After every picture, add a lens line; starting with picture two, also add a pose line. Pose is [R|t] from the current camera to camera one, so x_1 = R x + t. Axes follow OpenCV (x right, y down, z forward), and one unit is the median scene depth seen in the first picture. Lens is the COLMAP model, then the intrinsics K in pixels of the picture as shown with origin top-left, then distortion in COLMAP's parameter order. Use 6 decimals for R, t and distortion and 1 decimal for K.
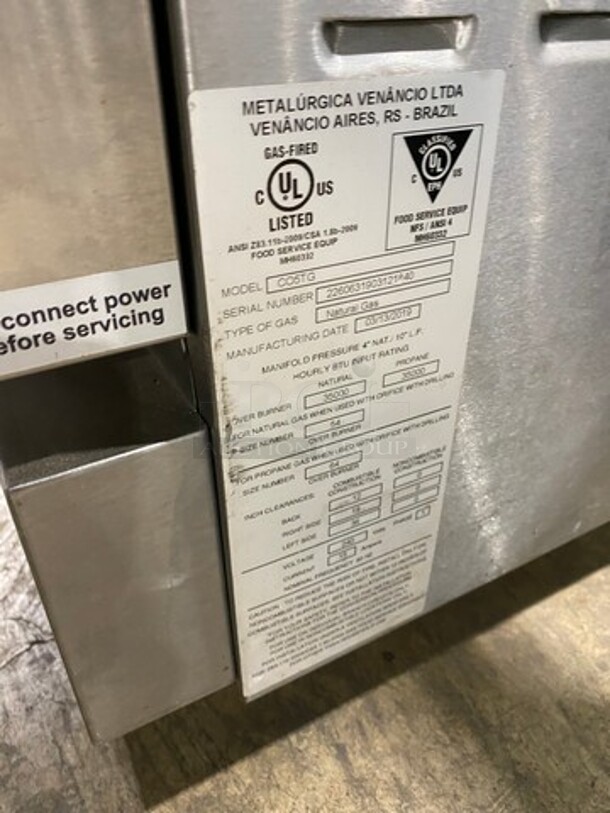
lens RADIAL K [[626.5, 0, 308.0], [0, 626.5, 407.5], [0, 0, 1]] dist [0.011748, -0.008619]
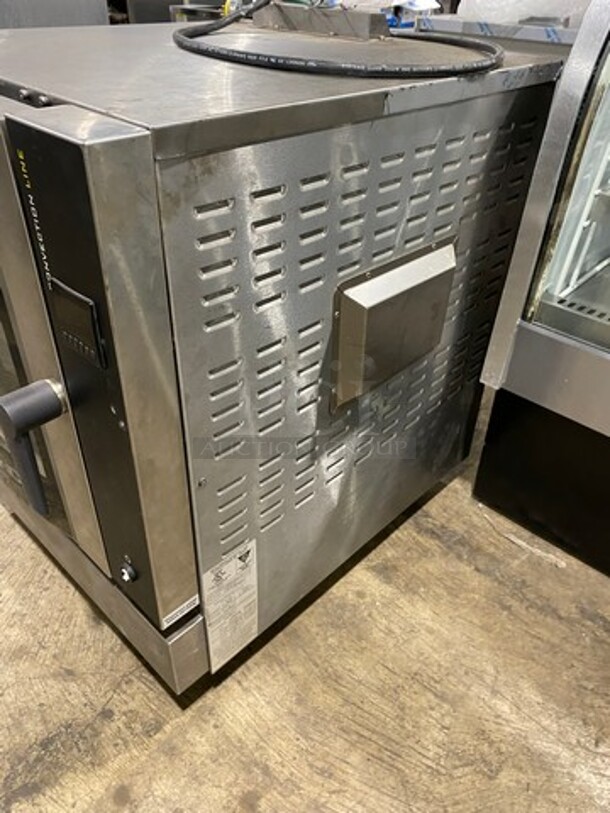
lens RADIAL K [[626.5, 0, 308.0], [0, 626.5, 407.5], [0, 0, 1]] dist [0.011748, -0.008619]
pose [[0.953865, -0.150173, 0.259980, -0.245603], [0.135635, 0.988059, 0.073092, -1.074098], [-0.267852, -0.034457, 0.962844, -2.232761]]
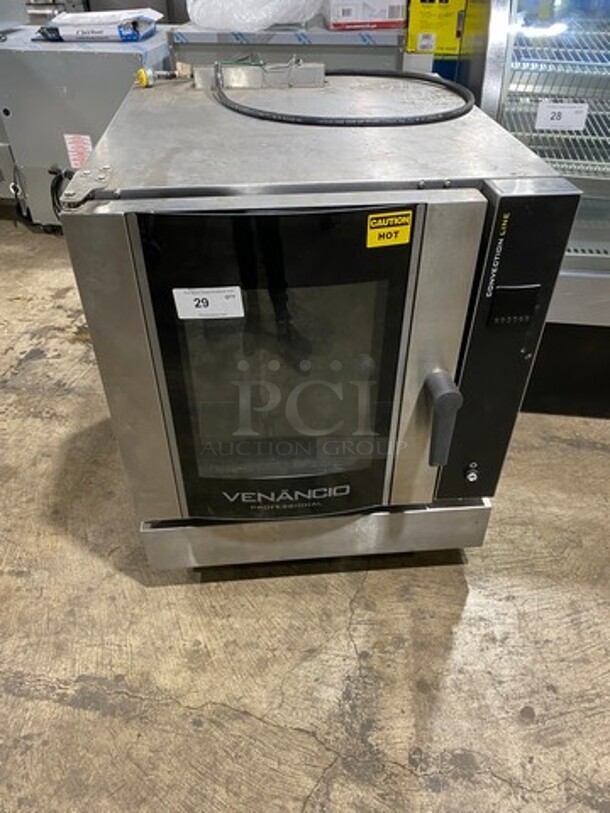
lens RADIAL K [[626.5, 0, 308.0], [0, 626.5, 407.5], [0, 0, 1]] dist [0.011748, -0.008619]
pose [[0.601981, -0.500122, 0.622492, -2.535783], [0.437645, 0.858694, 0.266666, -2.054242], [-0.667896, 0.111903, 0.735794, -1.891508]]
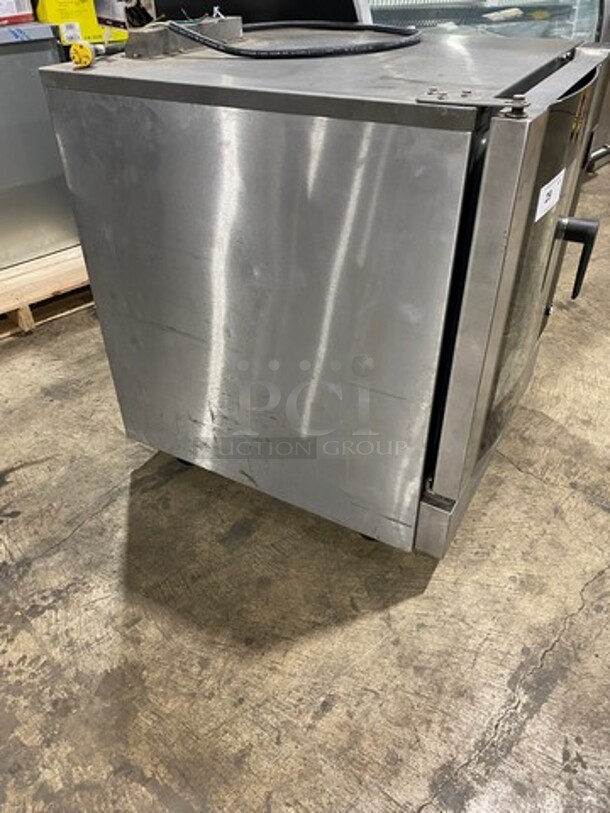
lens RADIAL K [[626.5, 0, 308.0], [0, 626.5, 407.5], [0, 0, 1]] dist [0.011748, -0.008619]
pose [[-0.333931, -0.557285, 0.760213, -3.193542], [0.517600, 0.565622, 0.641998, -3.831684], [-0.787769, 0.607869, 0.099571, 1.742275]]
